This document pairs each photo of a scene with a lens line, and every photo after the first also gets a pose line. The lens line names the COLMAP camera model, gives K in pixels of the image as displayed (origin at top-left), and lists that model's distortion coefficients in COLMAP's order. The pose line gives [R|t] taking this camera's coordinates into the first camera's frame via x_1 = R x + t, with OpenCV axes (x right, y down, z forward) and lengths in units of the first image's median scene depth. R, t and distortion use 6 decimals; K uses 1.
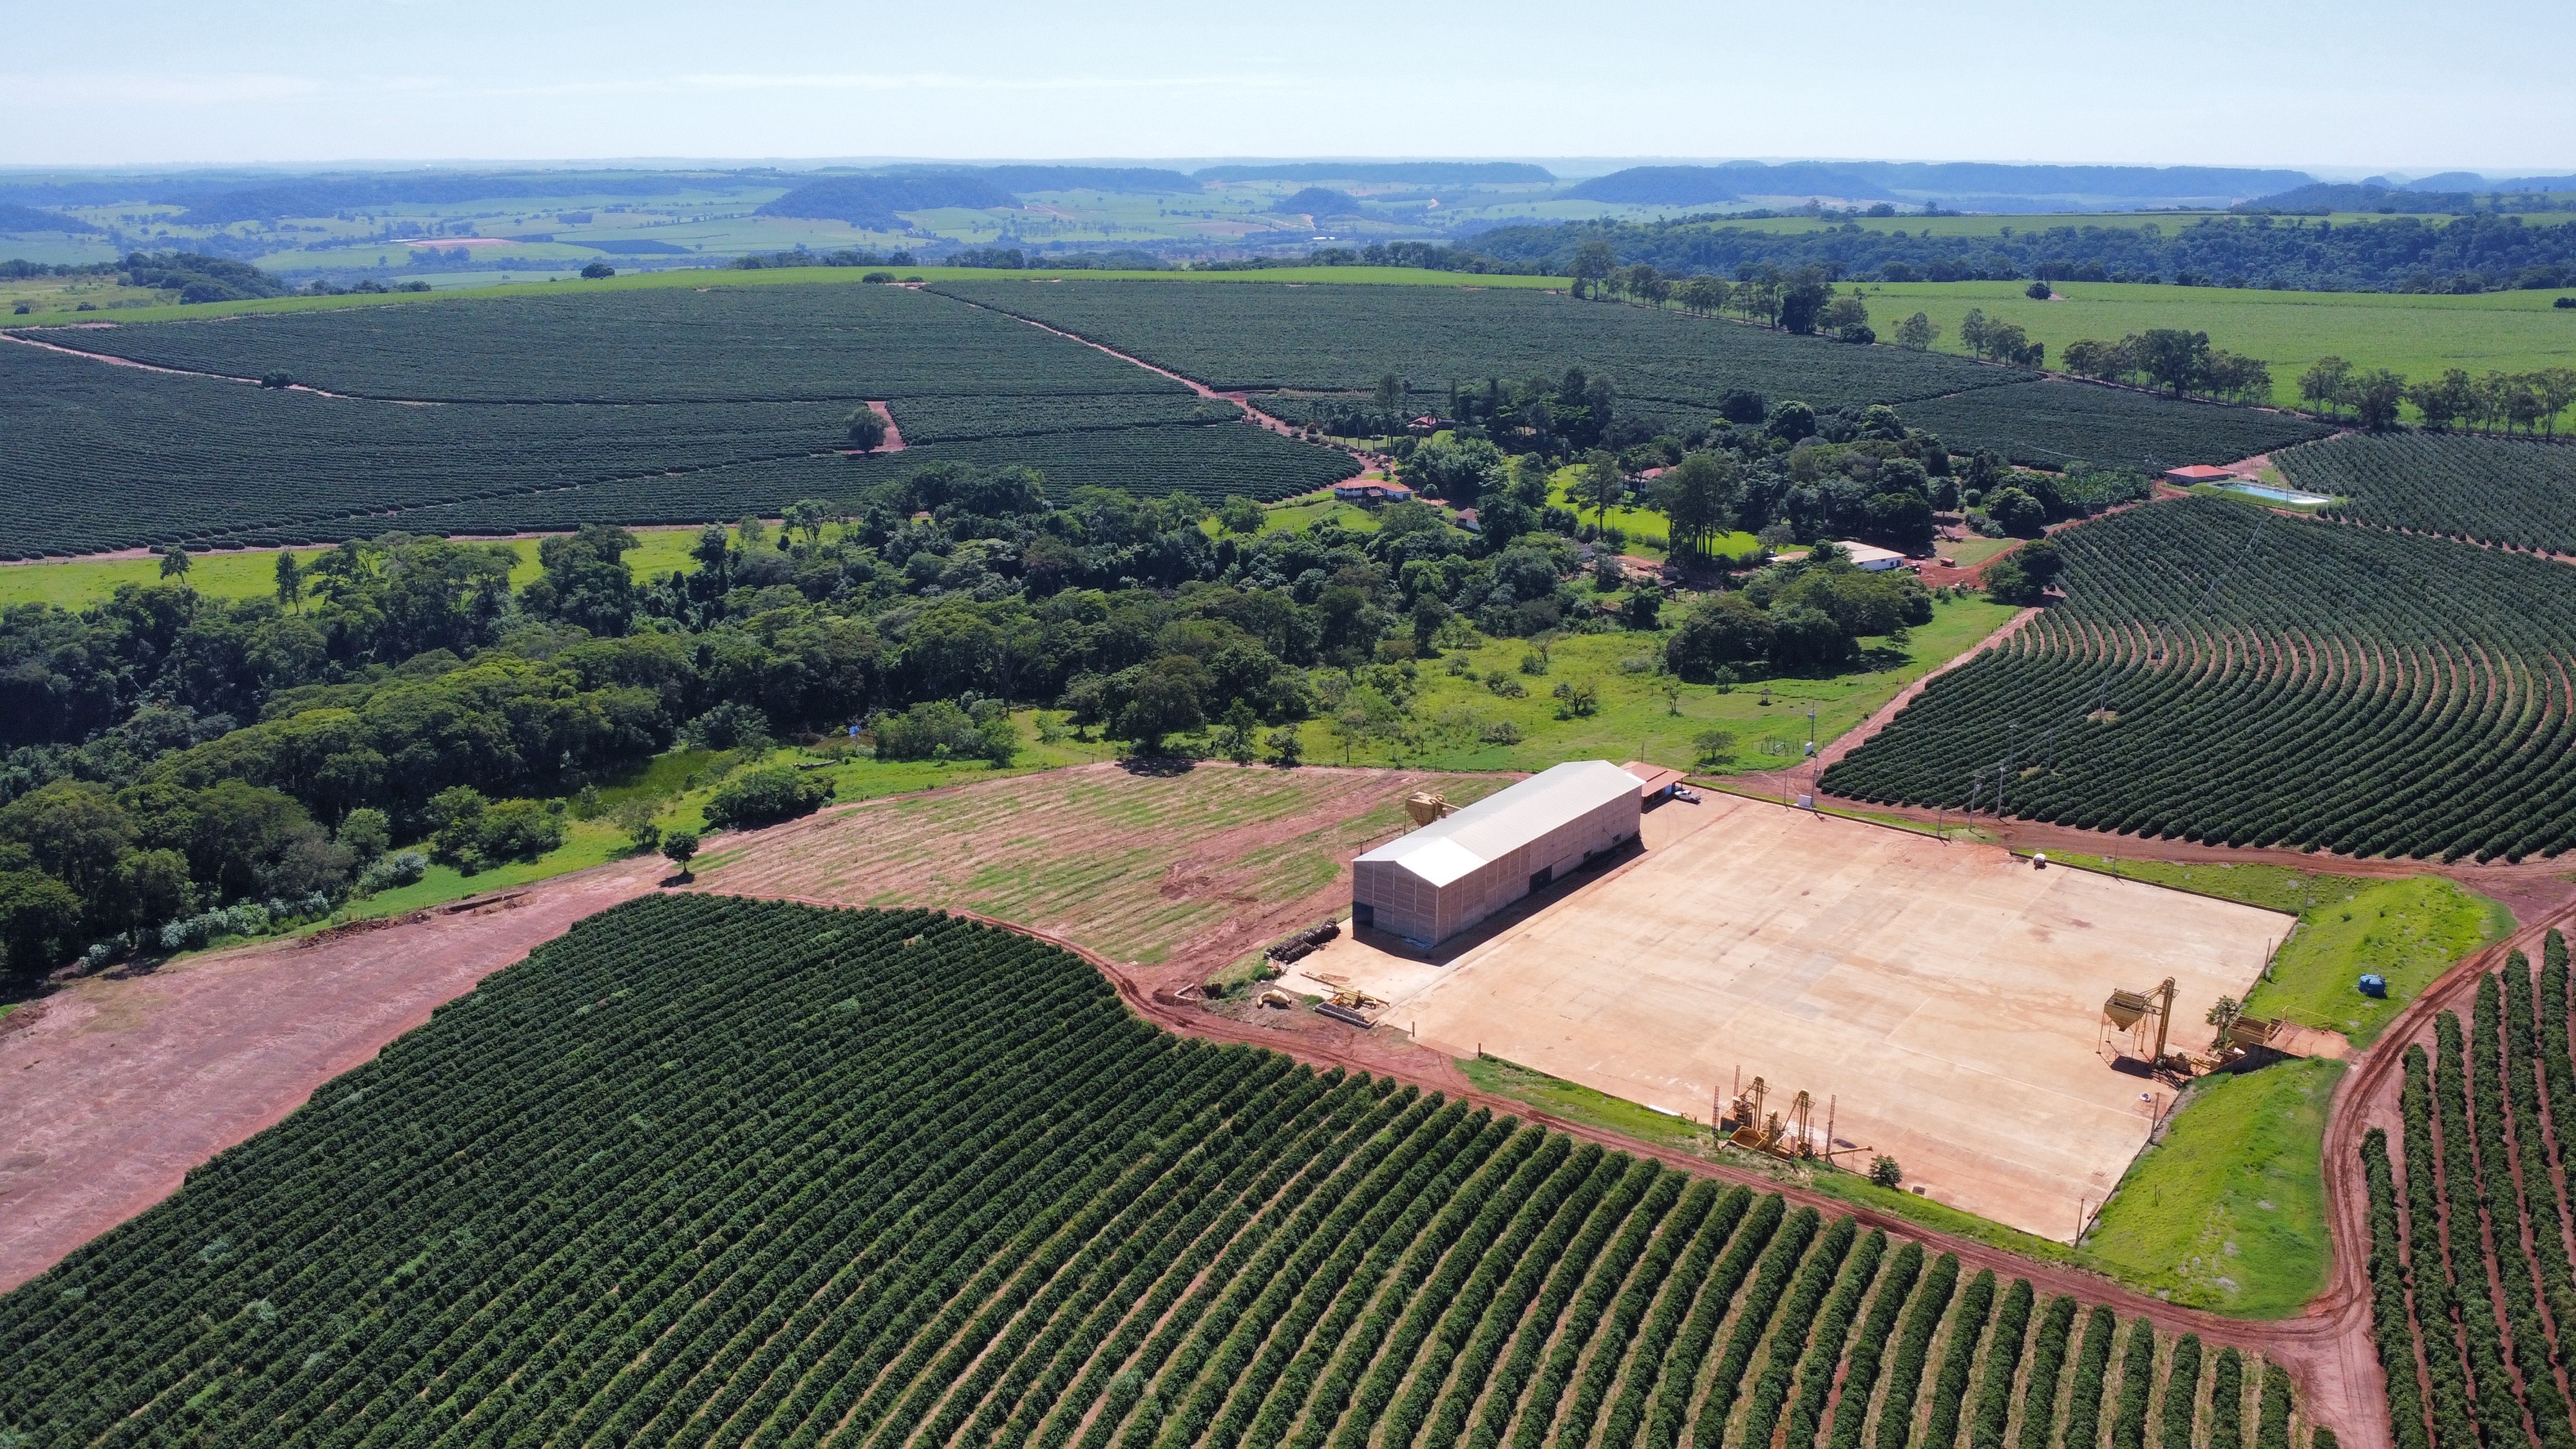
lens RADIAL K [[1867.2, 0, 1276.2], [0, 1867.2, 708.9], [0, 0, 1]] dist [-0.020517, -0.030052]
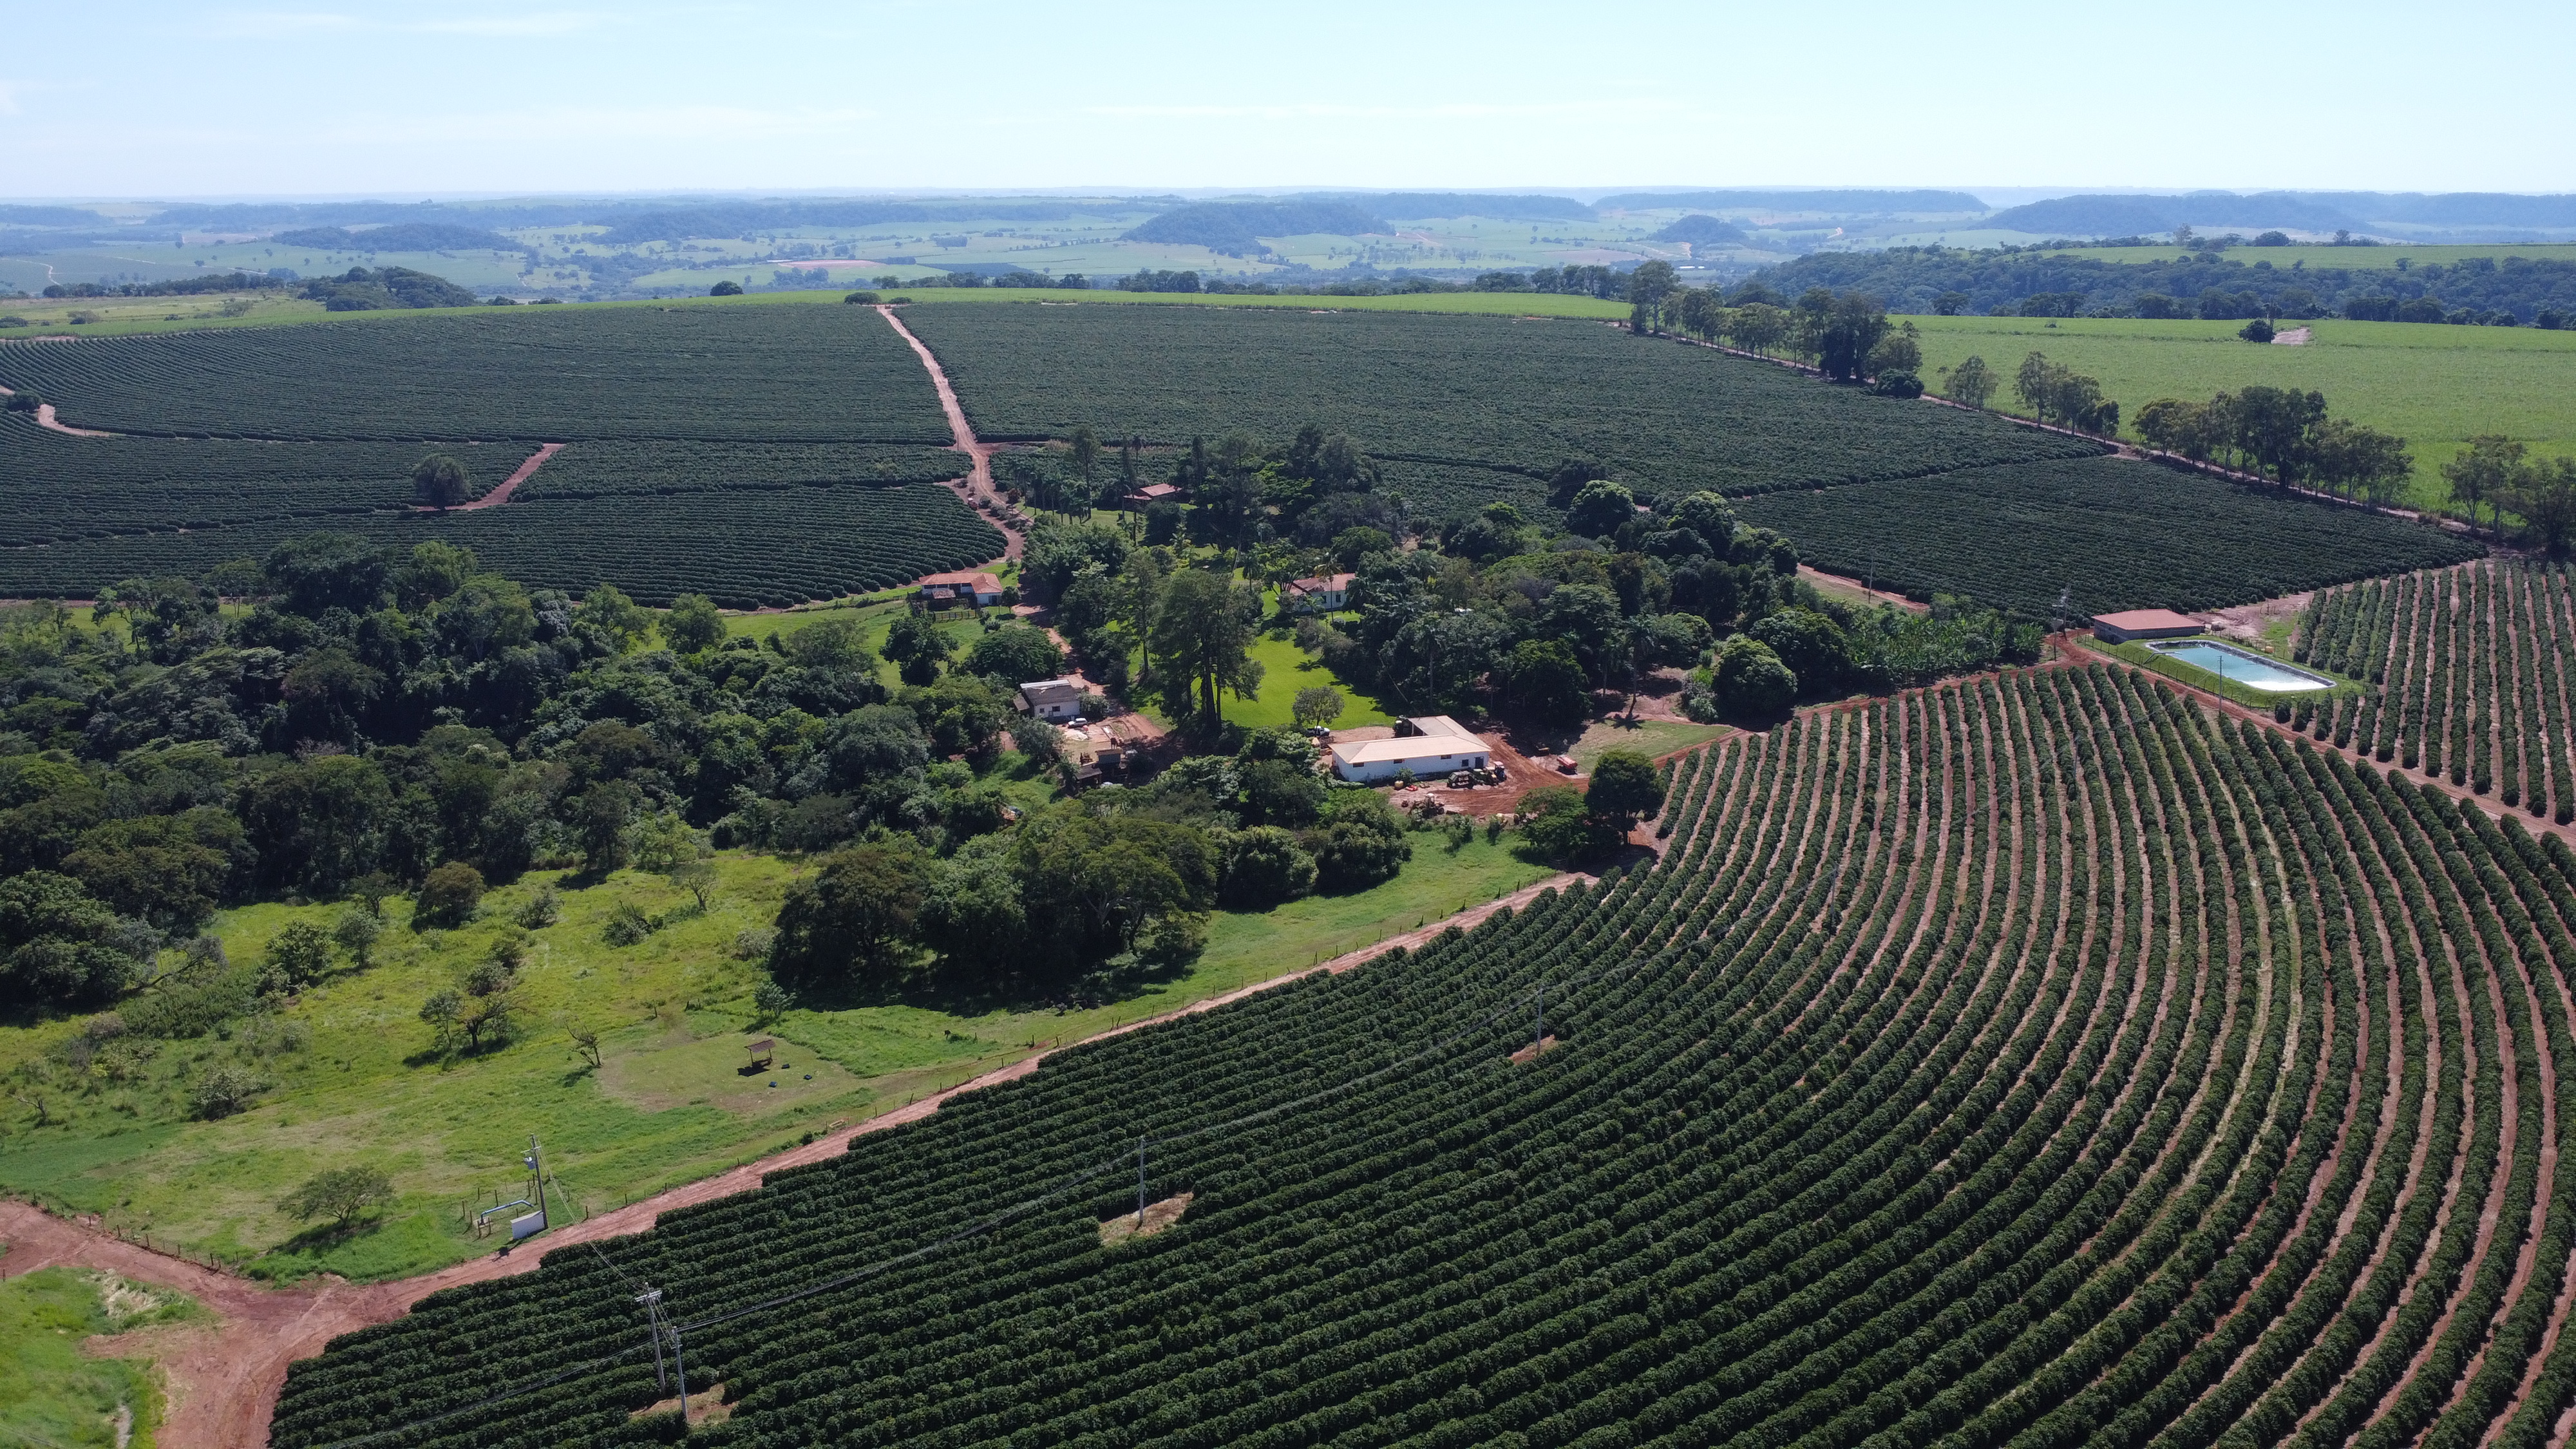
lens RADIAL K [[1868.0, 0, 1276.0], [0, 1868.0, 721.8], [0, 0, 1]] dist [-0.033181, -0.007877]
pose [[0.974157, 0.058862, -0.218069, 0.533778], [-0.060691, 0.998155, -0.001691, -0.114746], [0.217568, 0.014882, 0.975932, 0.510664]]
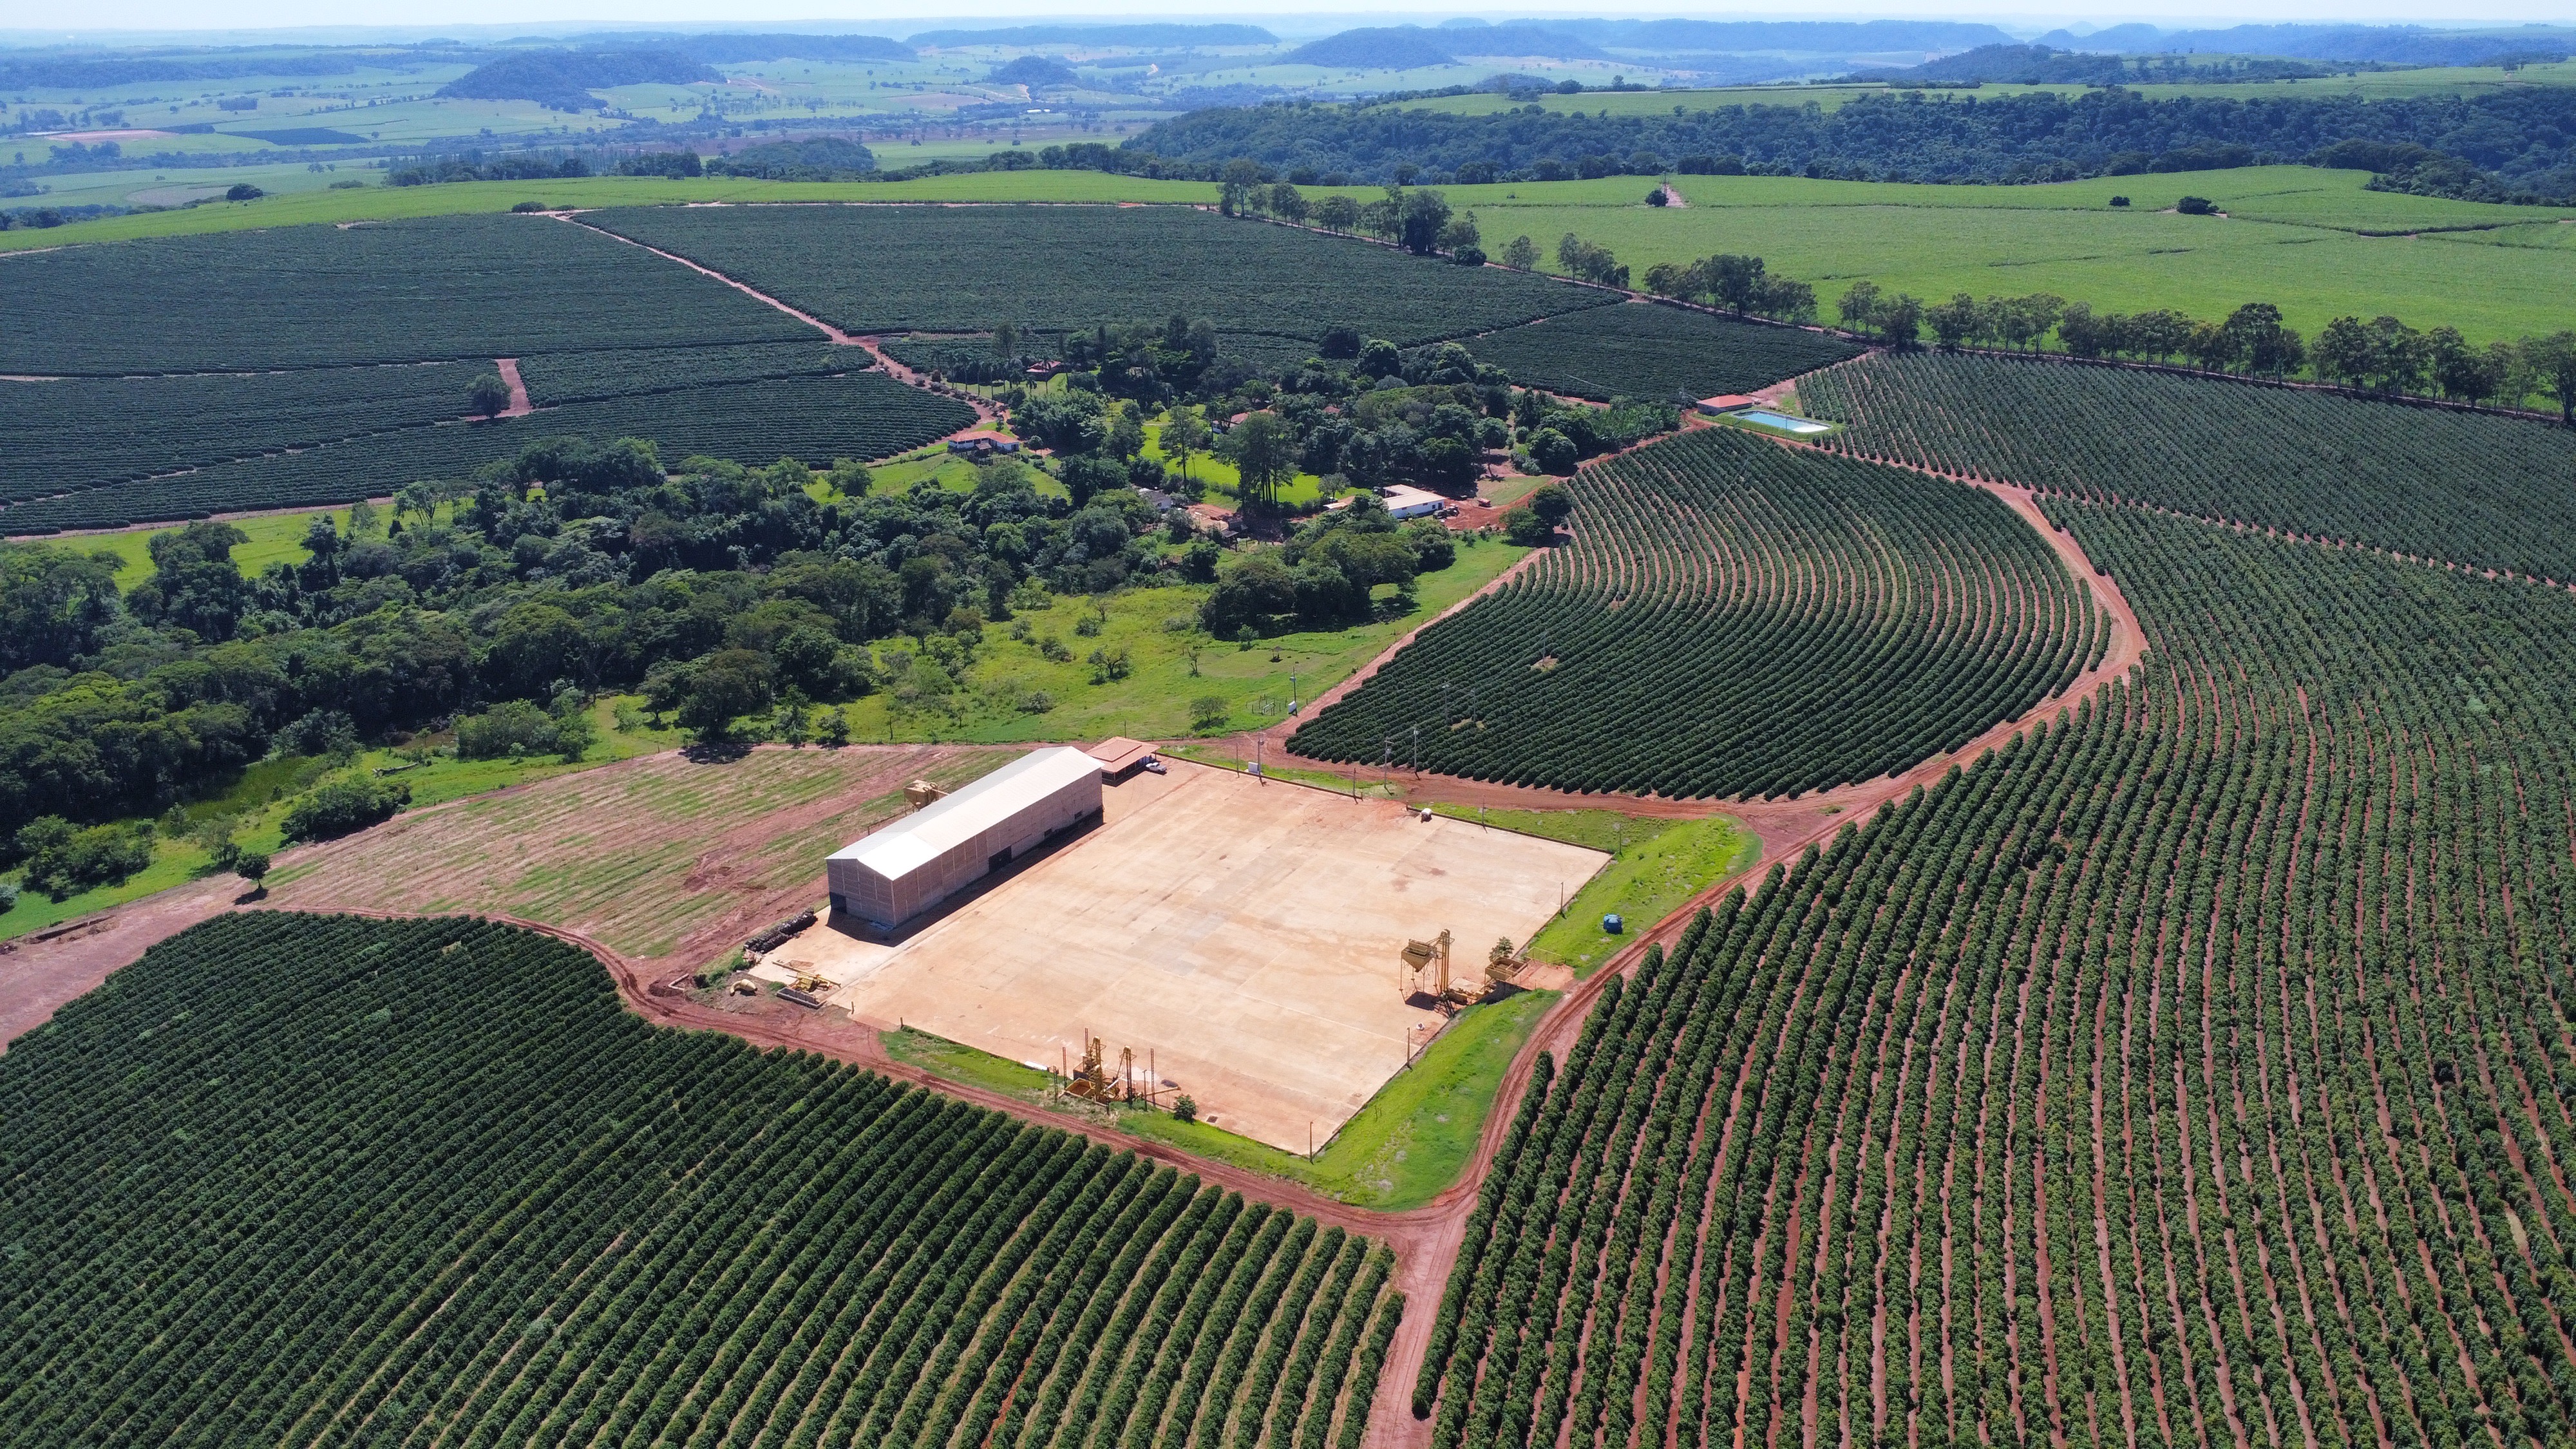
lens RADIAL K [[1867.2, 0, 1276.2], [0, 1867.2, 708.9], [0, 0, 1]] dist [-0.020517, -0.030052]
pose [[0.990536, -0.054208, 0.126099, 0.119512], [0.045208, 0.996294, 0.073169, -0.057530], [-0.129598, -0.066776, 0.989316, -0.130365]]
